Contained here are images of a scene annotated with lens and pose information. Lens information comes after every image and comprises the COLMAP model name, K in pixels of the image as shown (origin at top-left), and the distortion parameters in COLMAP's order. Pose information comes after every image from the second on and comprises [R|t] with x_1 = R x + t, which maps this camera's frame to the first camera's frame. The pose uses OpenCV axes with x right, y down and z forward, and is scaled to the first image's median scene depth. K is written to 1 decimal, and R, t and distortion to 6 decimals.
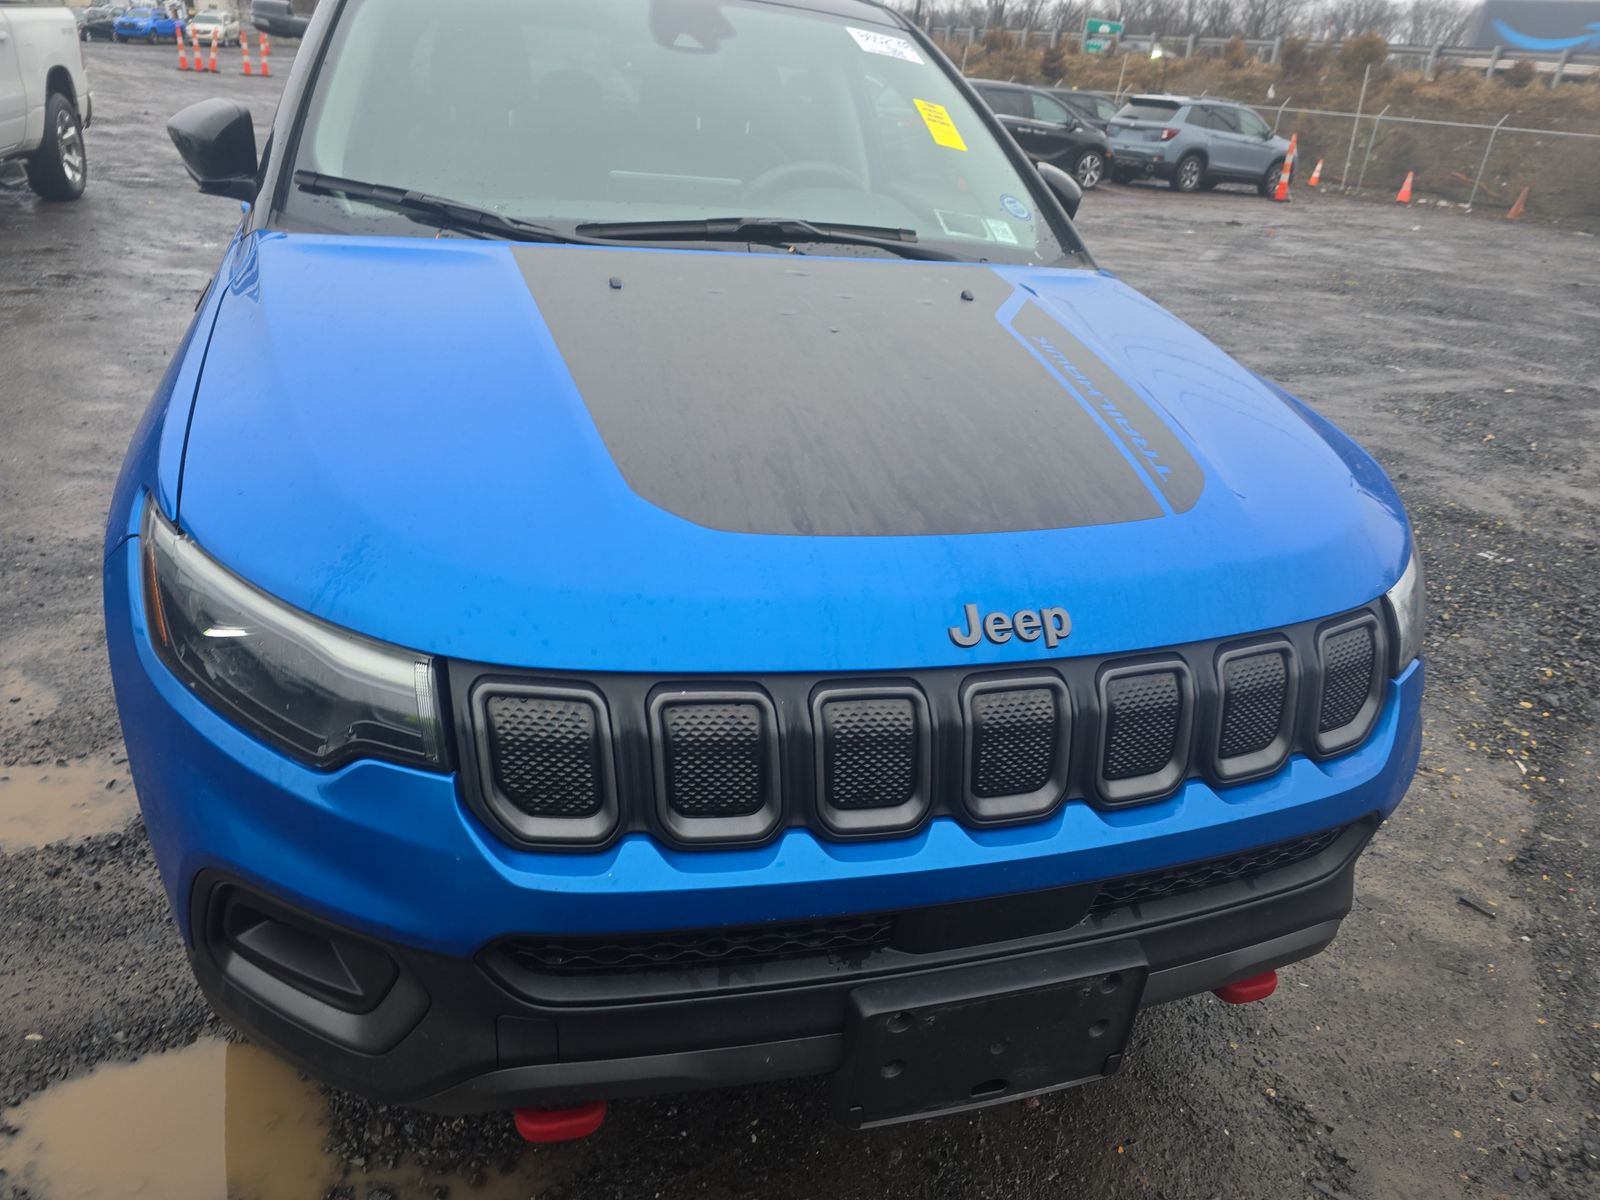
lens RADIAL K [[1075.6, 0, 793.6], [0, 1075.6, 598.7], [0, 0, 1]] dist [0.056279, -0.049365]
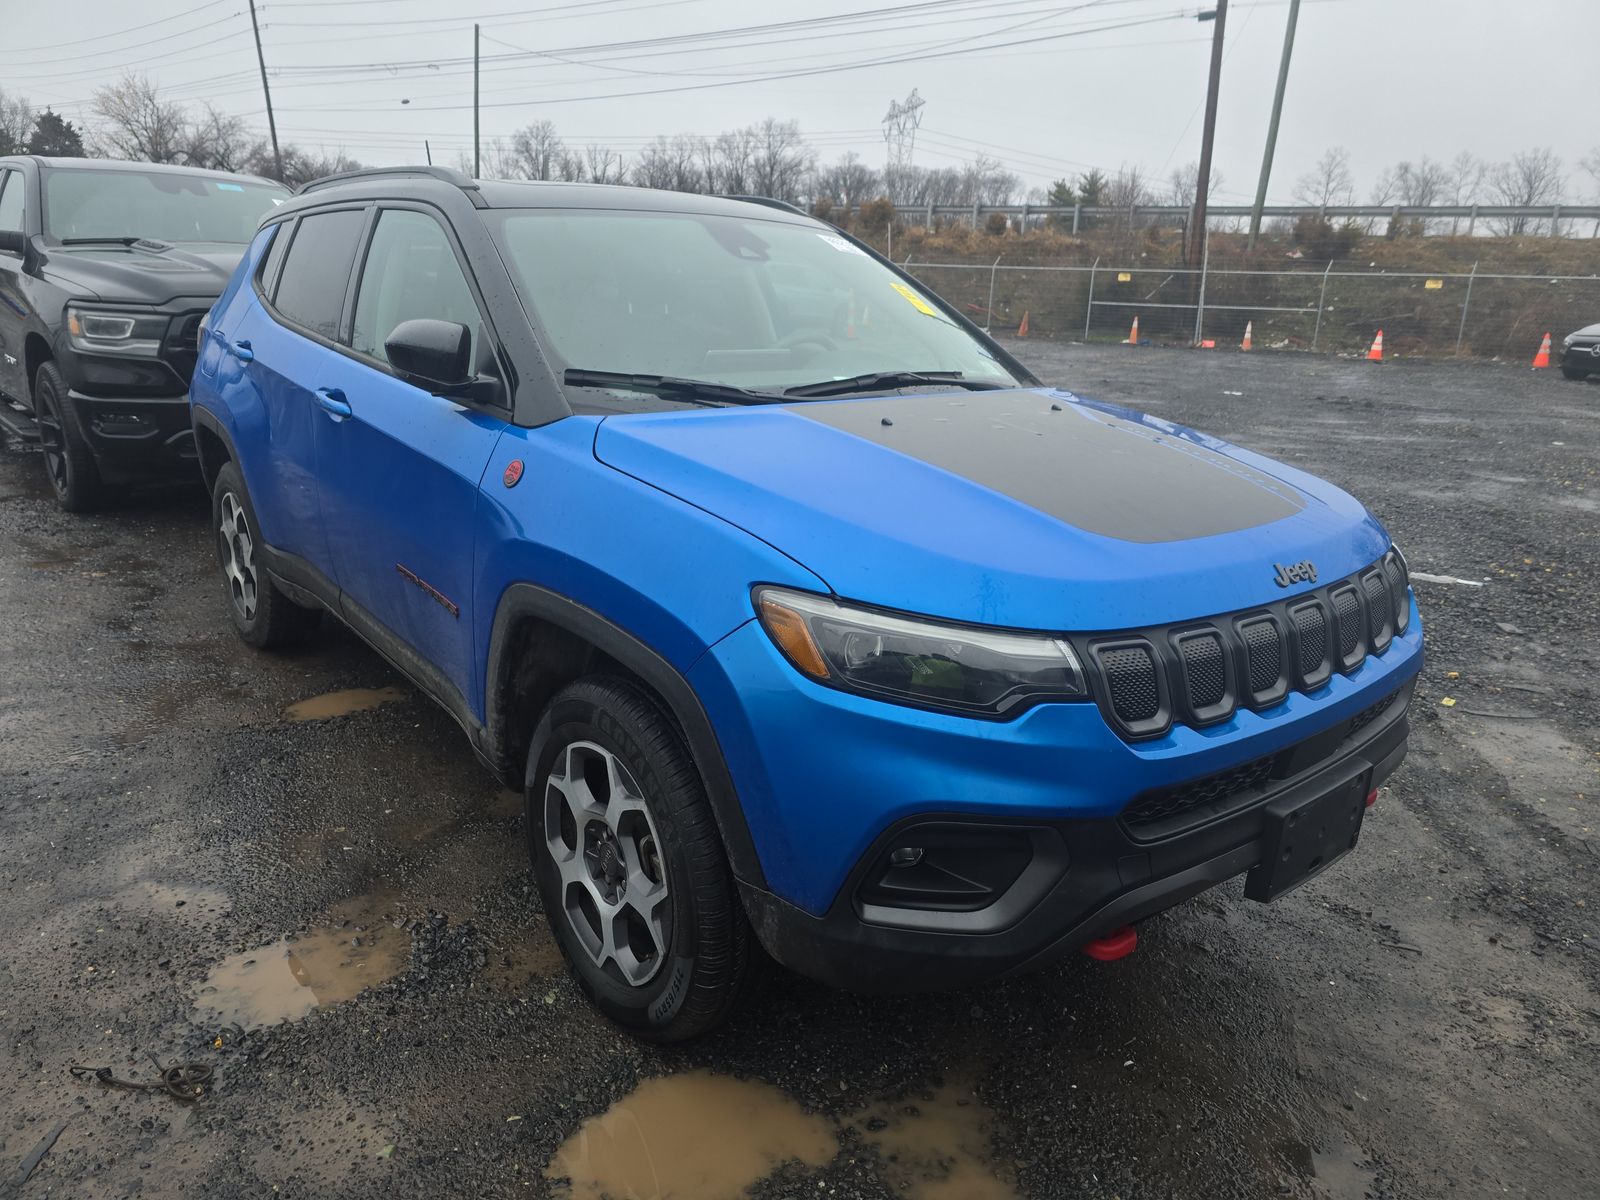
lens RADIAL K [[1075.6, 0, 793.6], [0, 1075.6, 598.7], [0, 0, 1]] dist [0.056279, -0.049365]
pose [[0.925046, -0.160431, 0.344315, -0.562159], [0.203365, 0.974753, -0.092189, 0.030119], [-0.320832, 0.155301, 0.934317, -0.179613]]
